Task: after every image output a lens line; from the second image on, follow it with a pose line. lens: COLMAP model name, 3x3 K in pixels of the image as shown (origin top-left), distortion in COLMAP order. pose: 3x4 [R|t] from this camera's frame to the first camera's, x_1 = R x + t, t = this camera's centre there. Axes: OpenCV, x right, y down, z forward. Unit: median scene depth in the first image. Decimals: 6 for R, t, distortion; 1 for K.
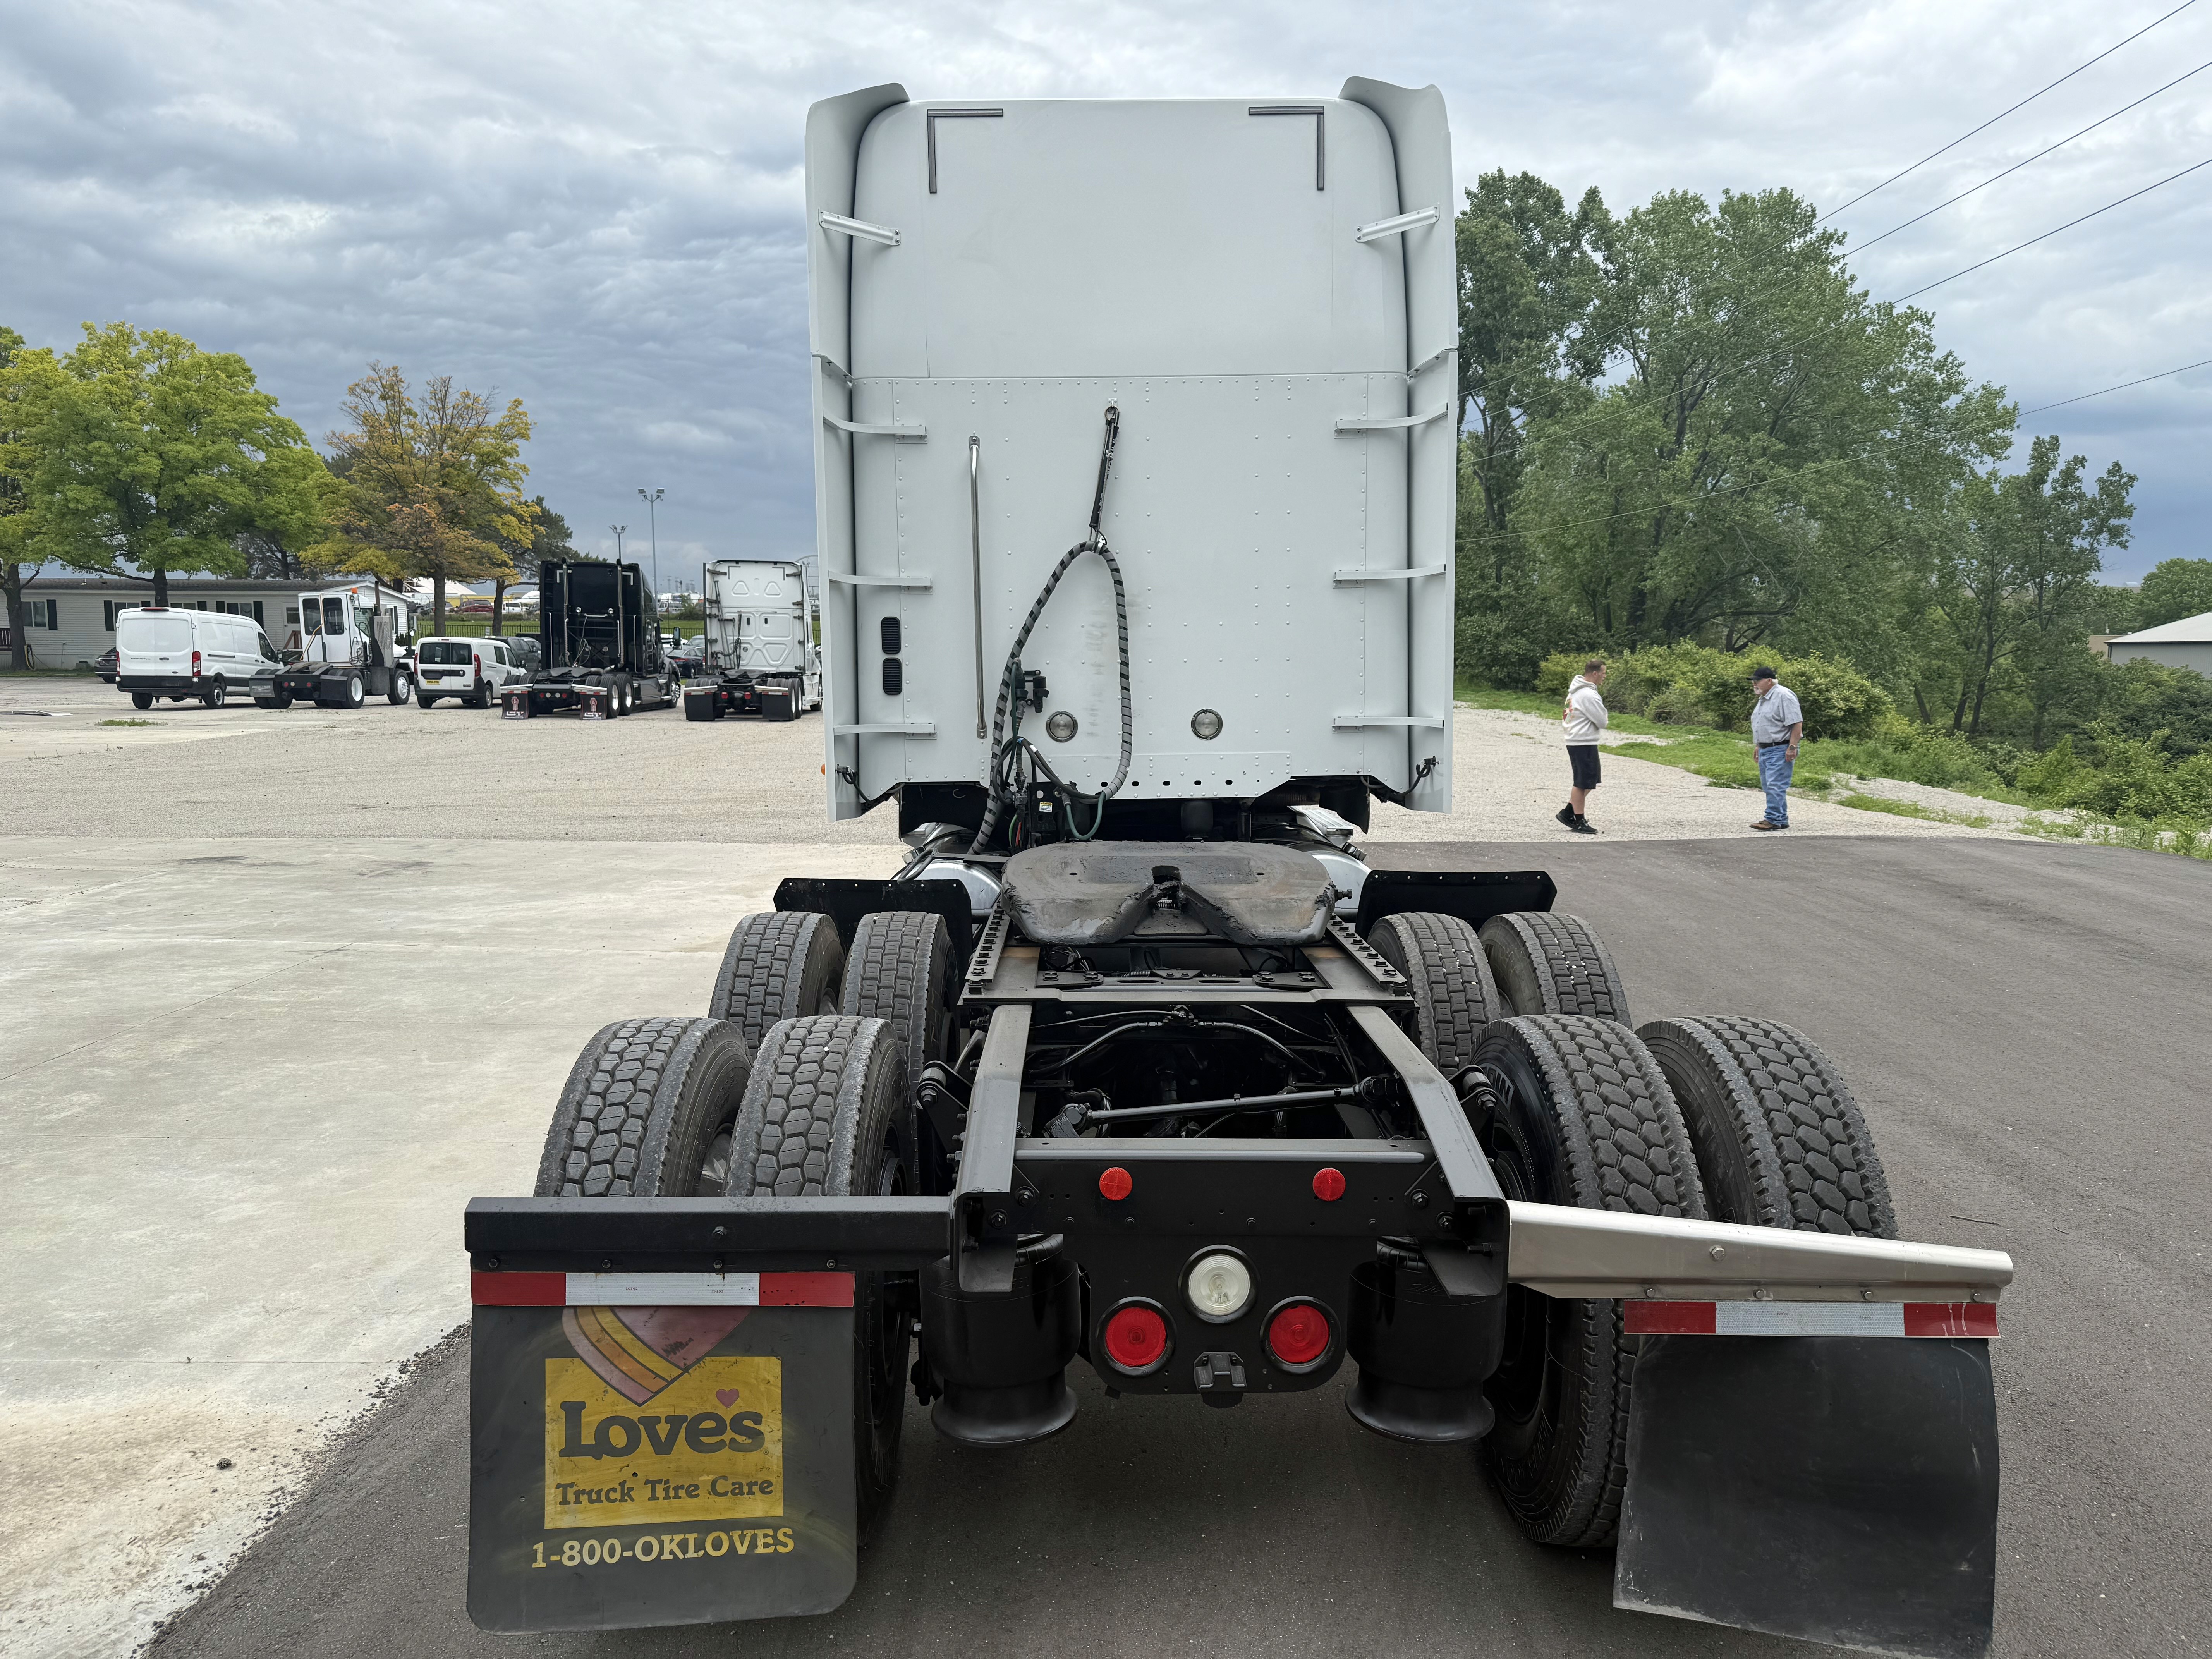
lens RADIAL K [[1553.2, 0, 1106.0], [0, 1553.2, 829.5], [0, 0, 1]] dist [0.026133, -0.023087]
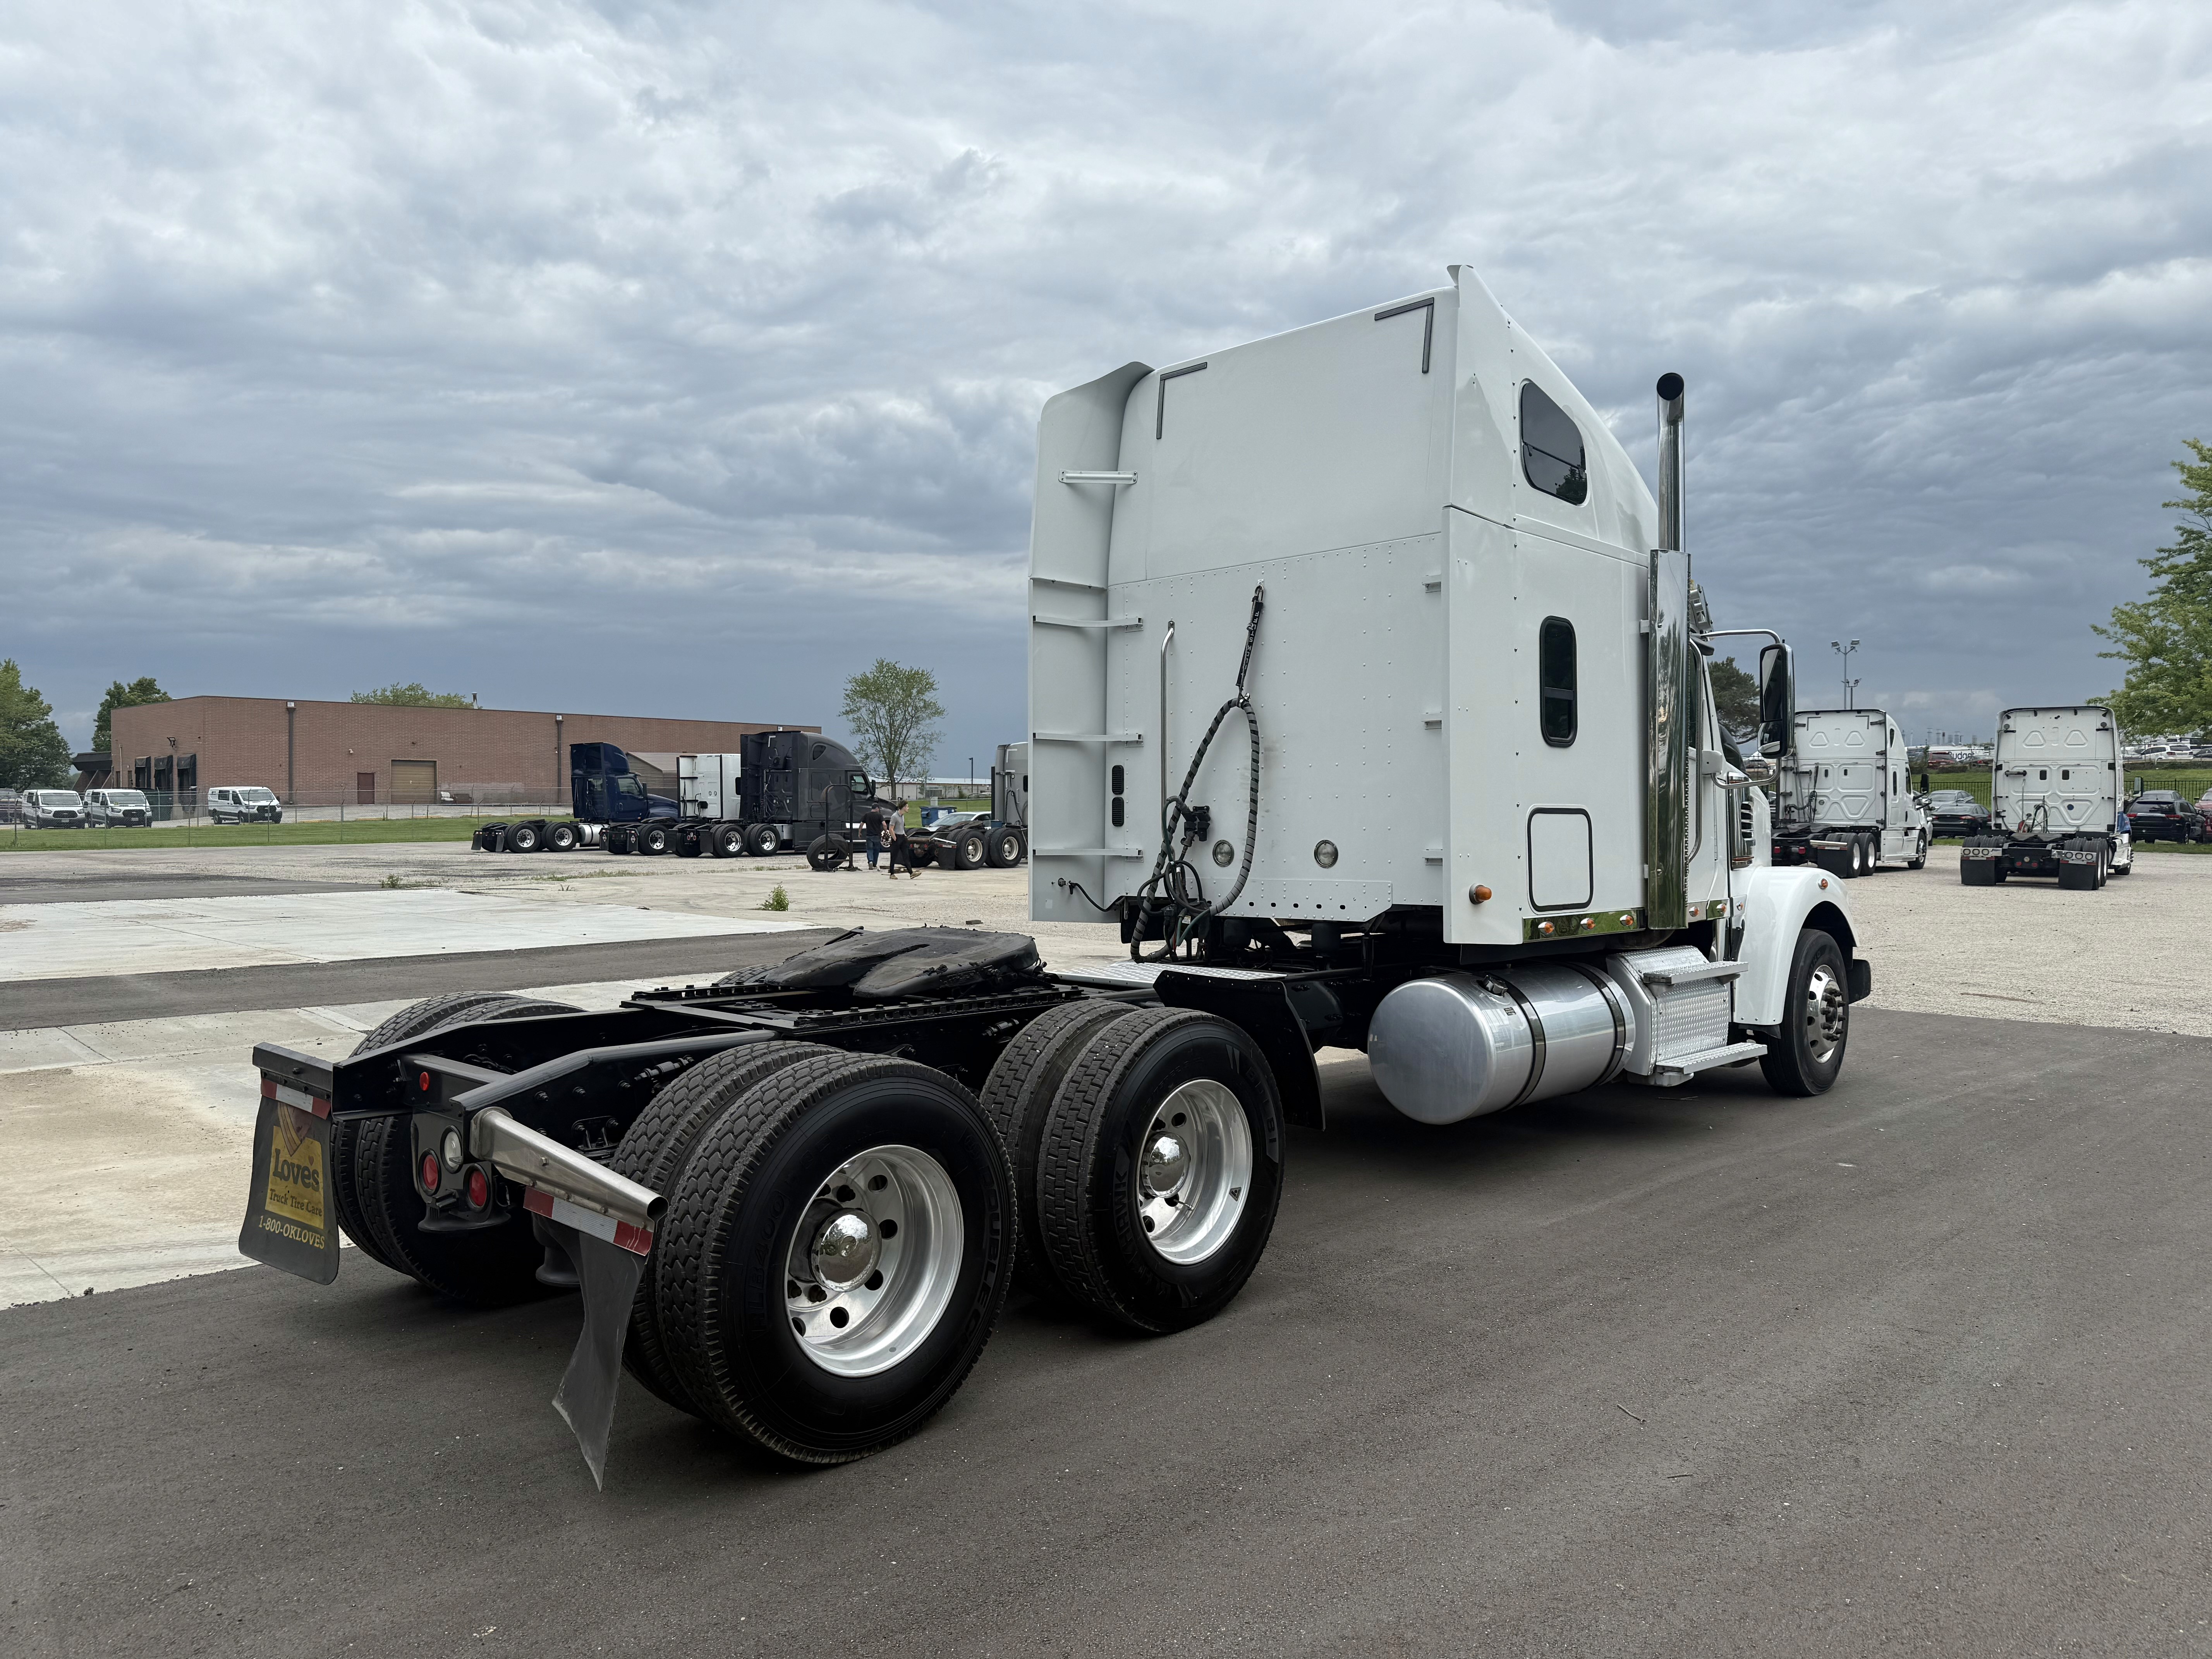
lens RADIAL K [[1538.9, 0, 1127.2], [0, 1538.9, 837.5], [0, 0, 1]] dist [0.035401, -0.038043]
pose [[0.726593, 0.013555, -0.686934, 0.716380], [-0.078938, 0.994832, -0.063864, 0.001899], [0.682518, 0.100629, 0.723908, 0.098320]]
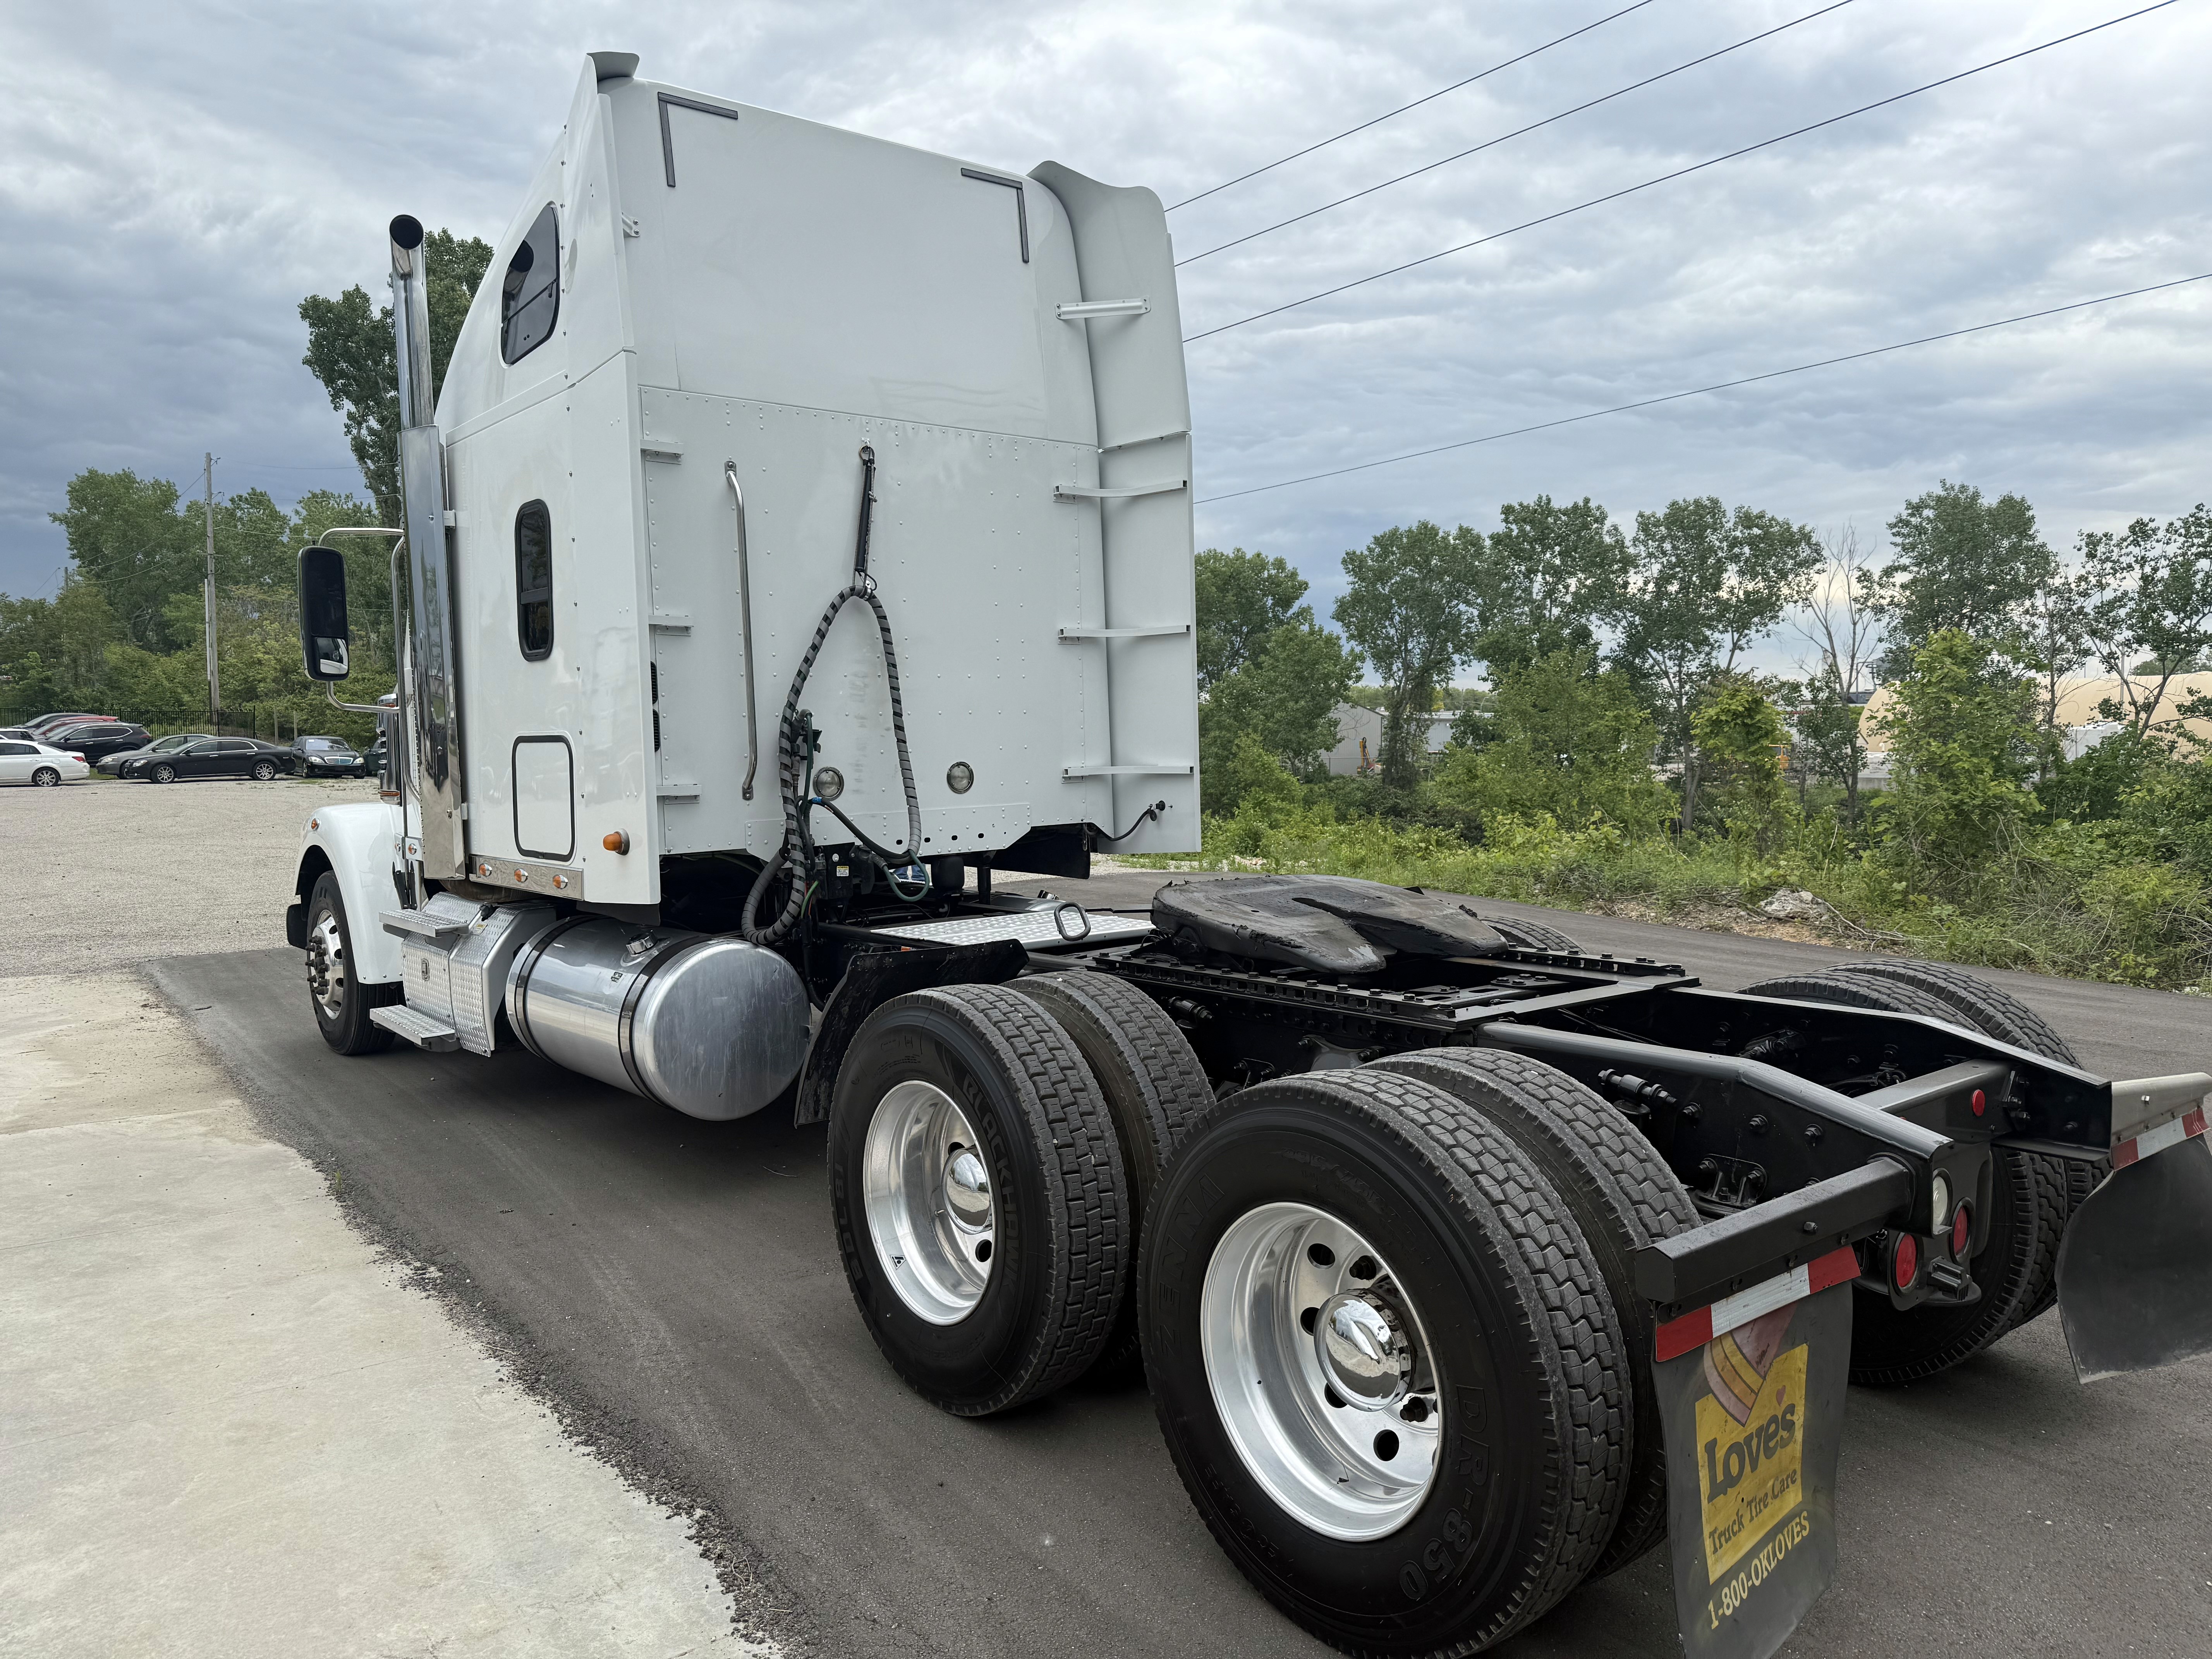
lens RADIAL K [[1553.2, 0, 1106.0], [0, 1553.2, 829.5], [0, 0, 1]] dist [0.026133, -0.023087]
pose [[0.780101, -0.045213, 0.624017, -0.470479], [0.076855, 0.996757, -0.023858, -0.004727], [-0.620915, 0.066571, 0.781046, 0.178221]]
